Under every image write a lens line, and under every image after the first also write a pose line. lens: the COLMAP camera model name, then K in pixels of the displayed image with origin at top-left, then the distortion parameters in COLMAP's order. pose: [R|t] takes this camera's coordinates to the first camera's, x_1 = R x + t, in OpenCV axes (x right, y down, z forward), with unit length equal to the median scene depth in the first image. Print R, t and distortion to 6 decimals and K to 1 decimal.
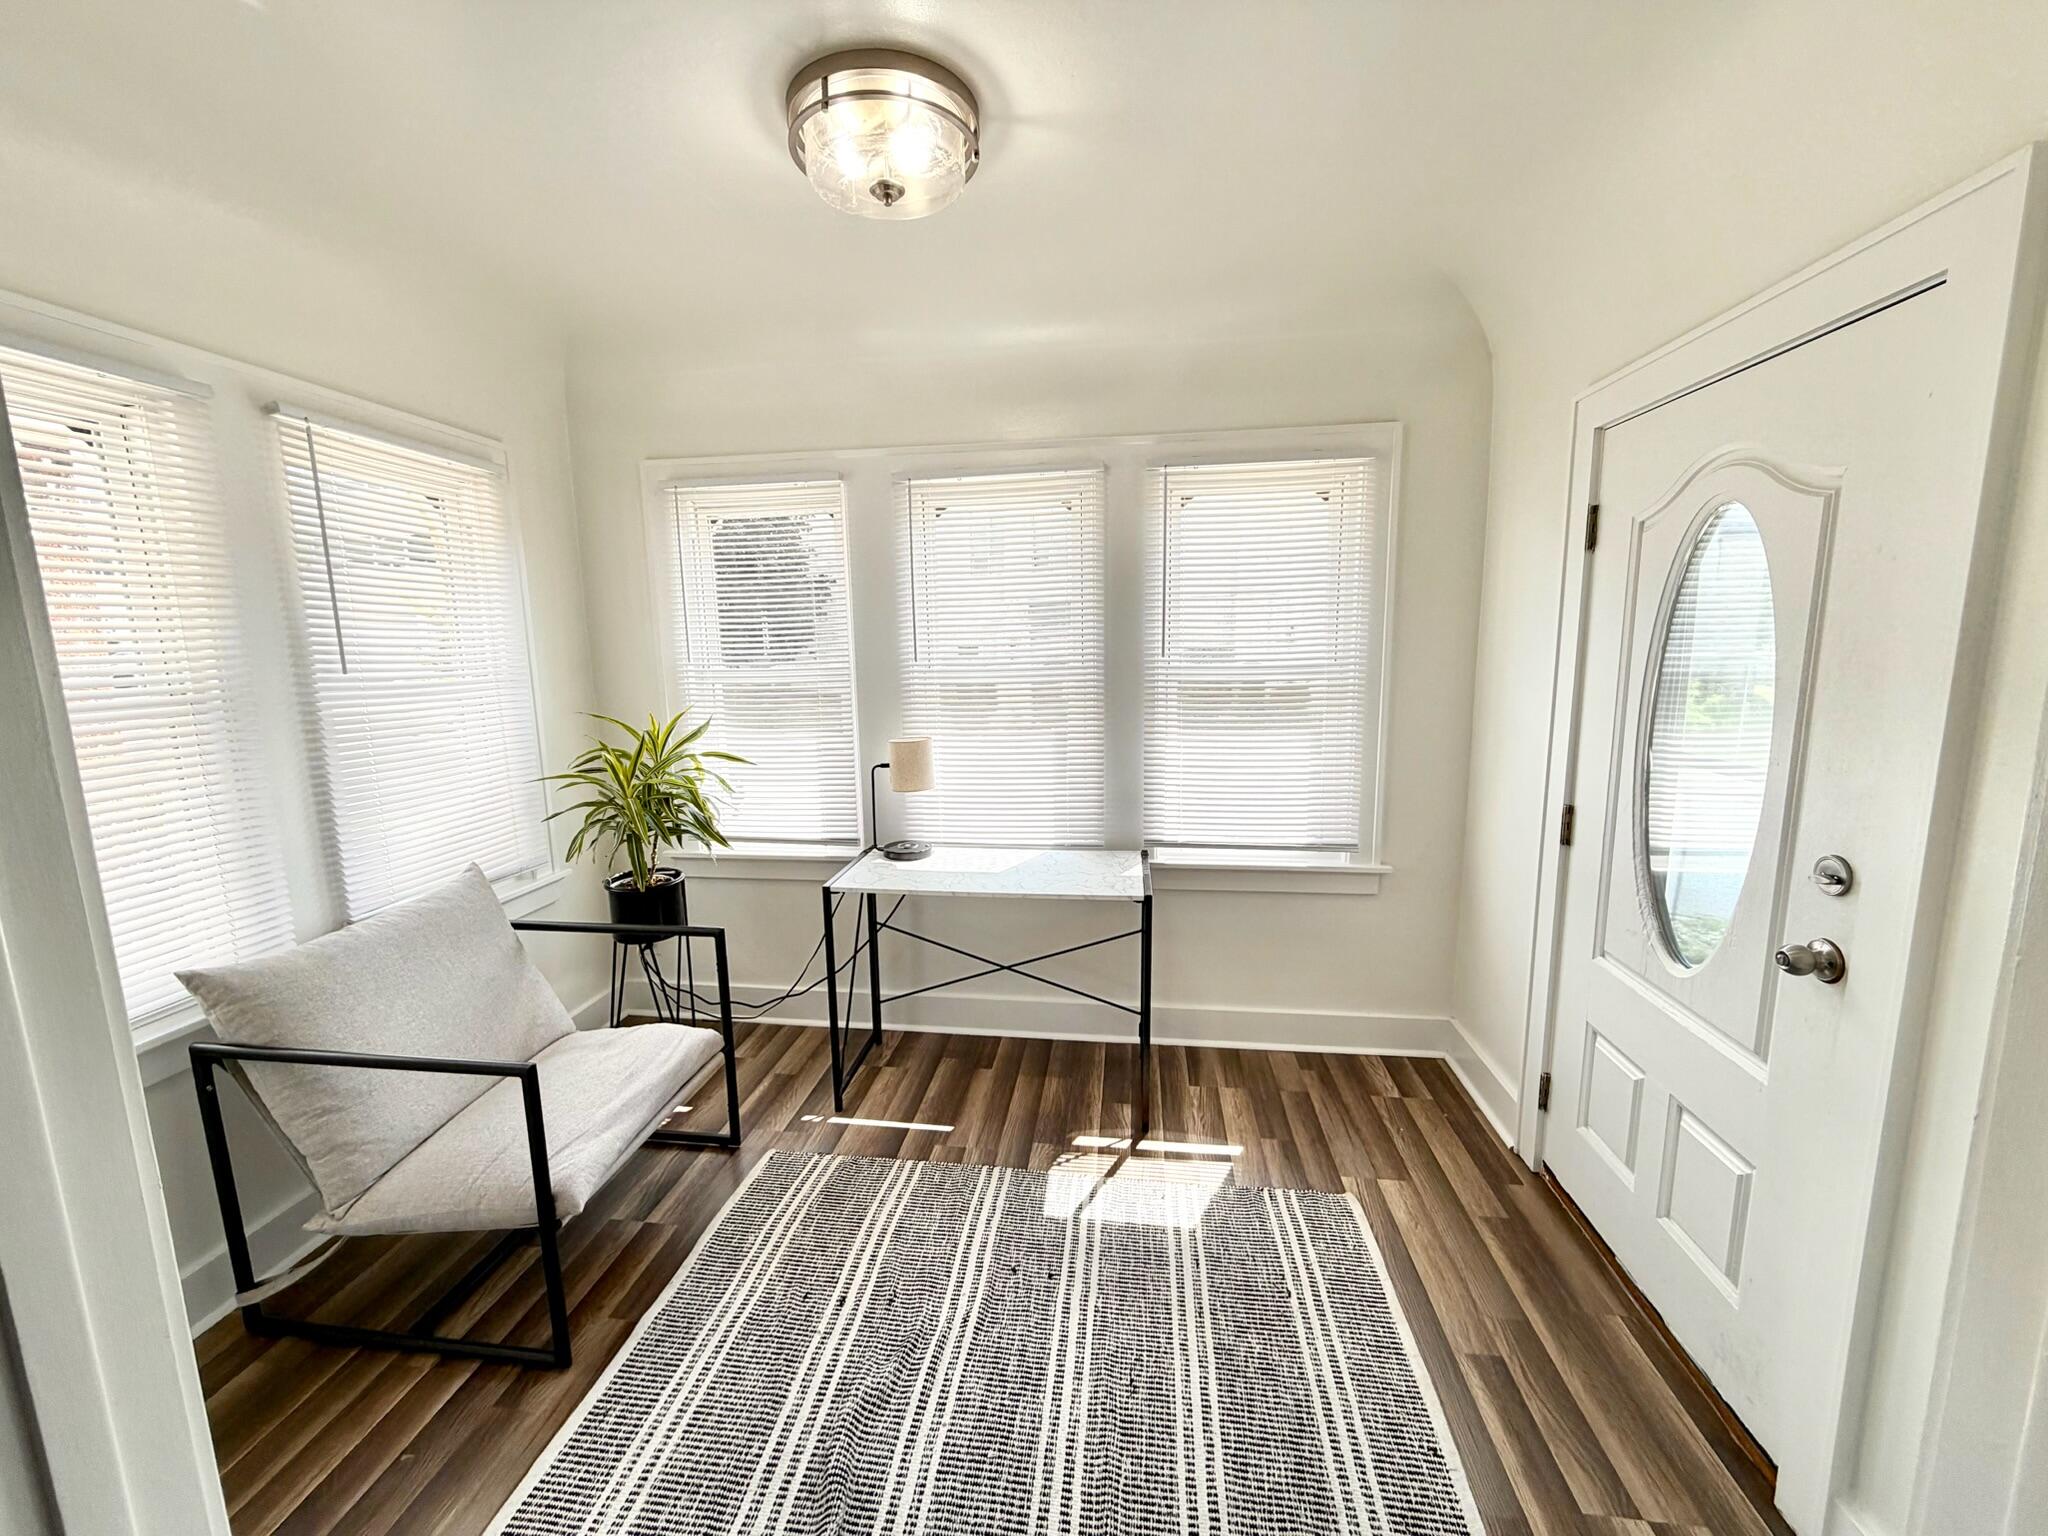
lens RADIAL K [[819.6, 0, 1022.8], [0, 819.6, 771.9], [0, 0, 1]] dist [-0.016781, 0.000182]
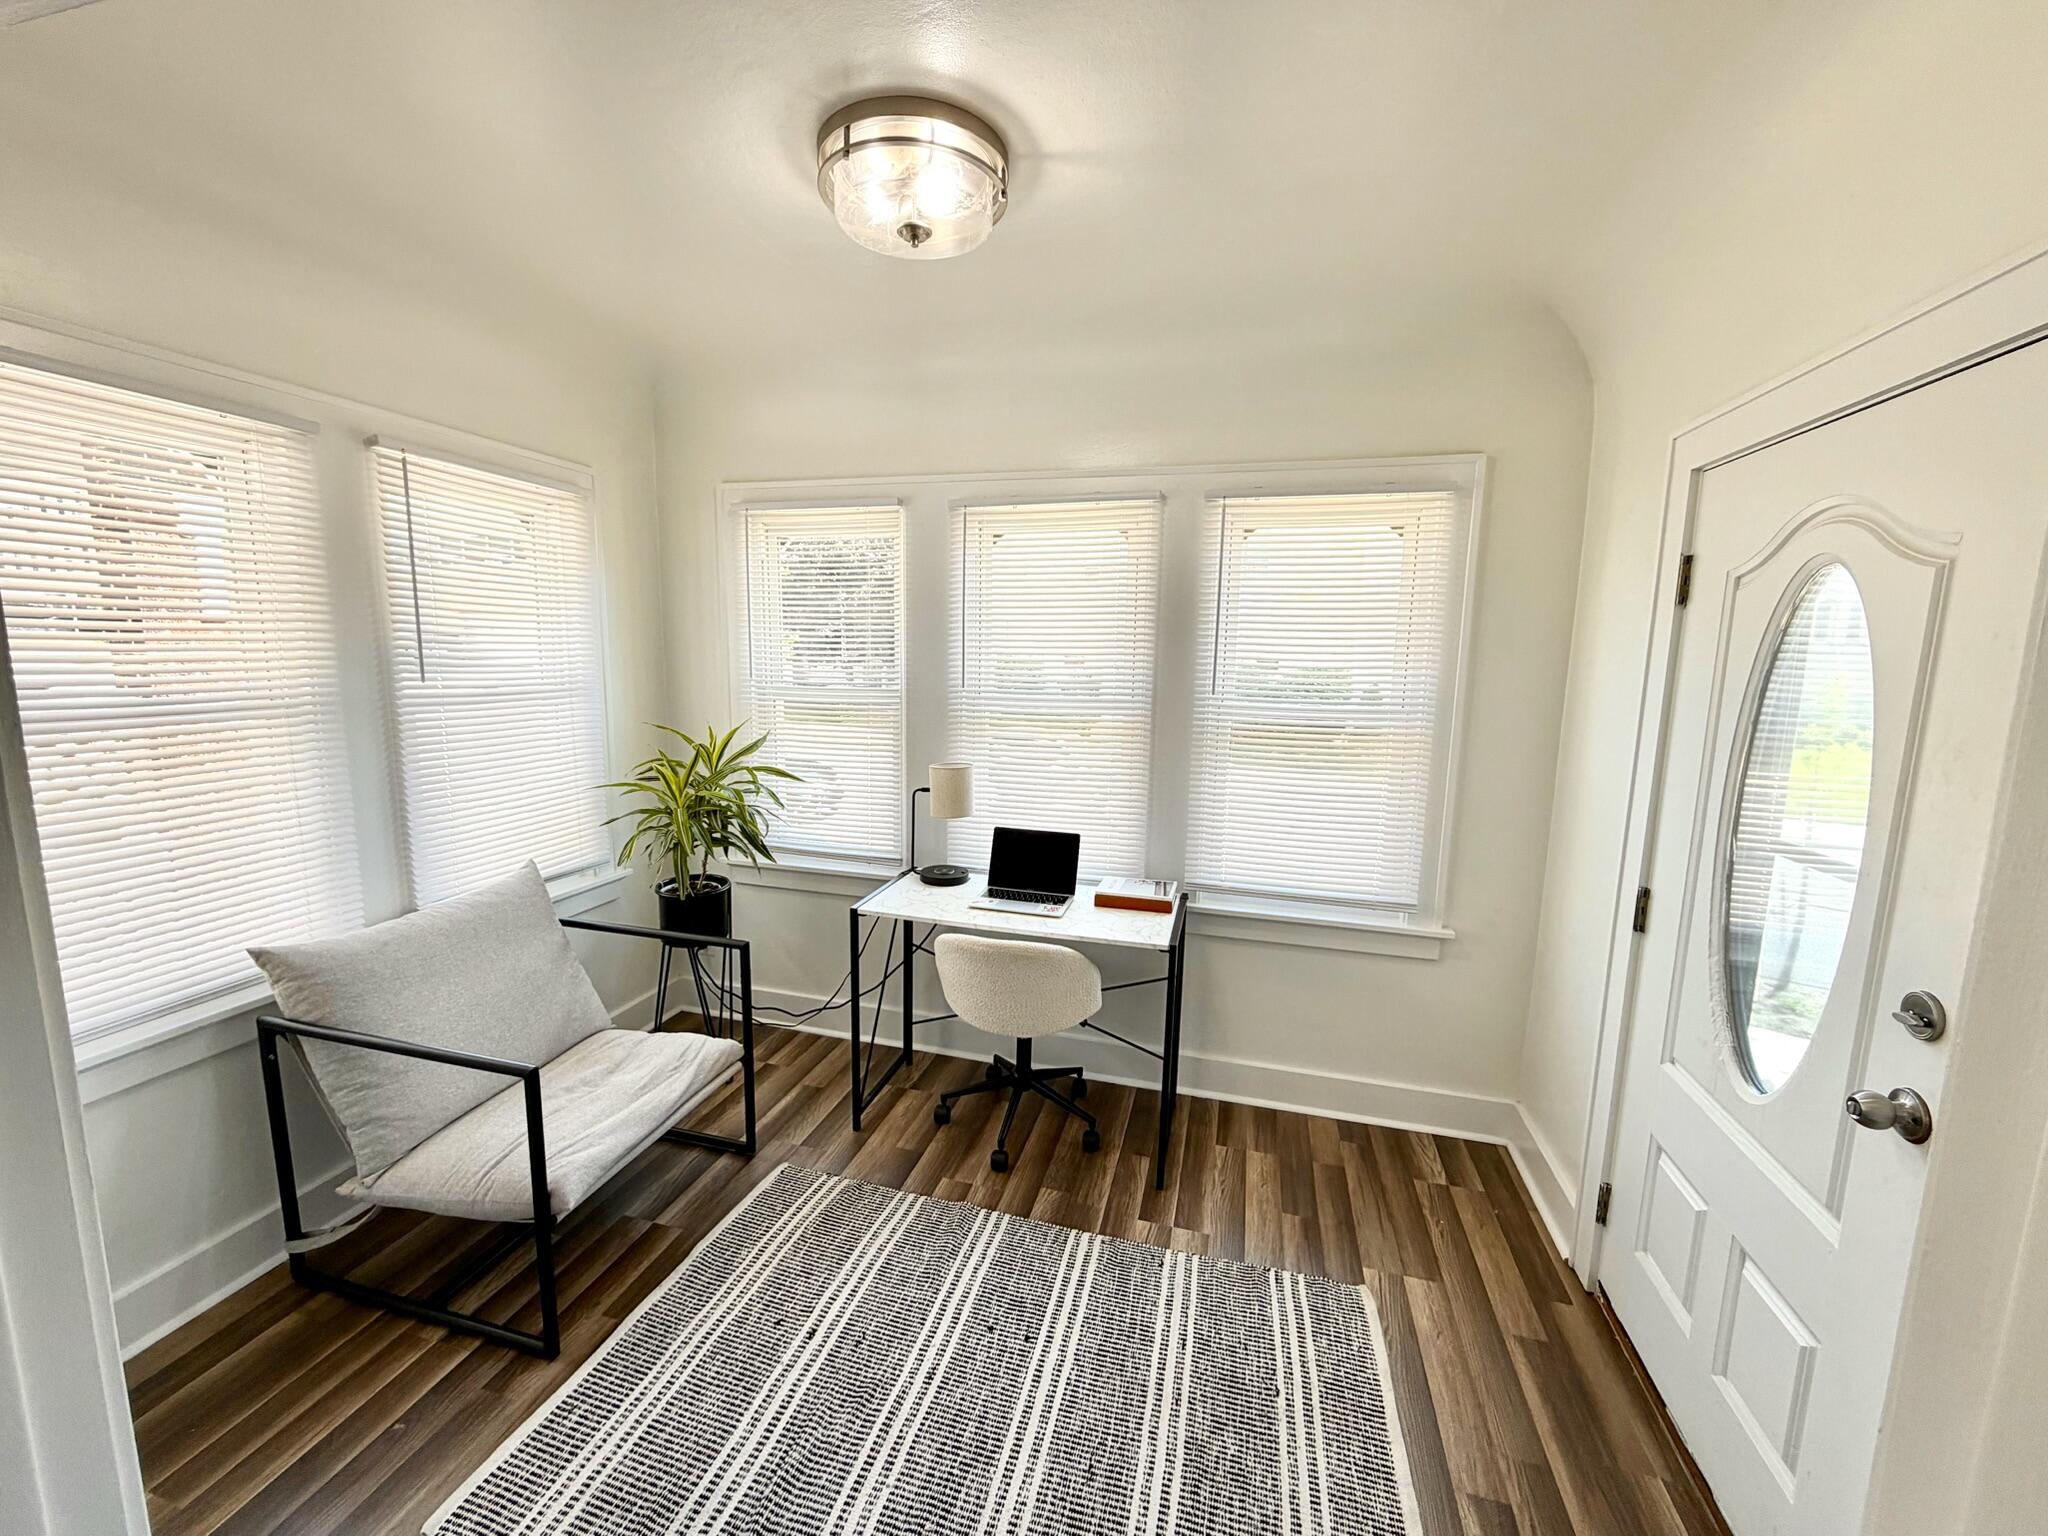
lens RADIAL K [[819.6, 0, 1018.3], [0, 819.6, 767.4], [0, 0, 1]] dist [-0.016781, 0.000182]
pose [[0.989726, 0.056294, -0.131428, 0.105203], [-0.058342, 0.998227, -0.011786, -0.041964], [0.130532, 0.019333, 0.991256, 0.026375]]
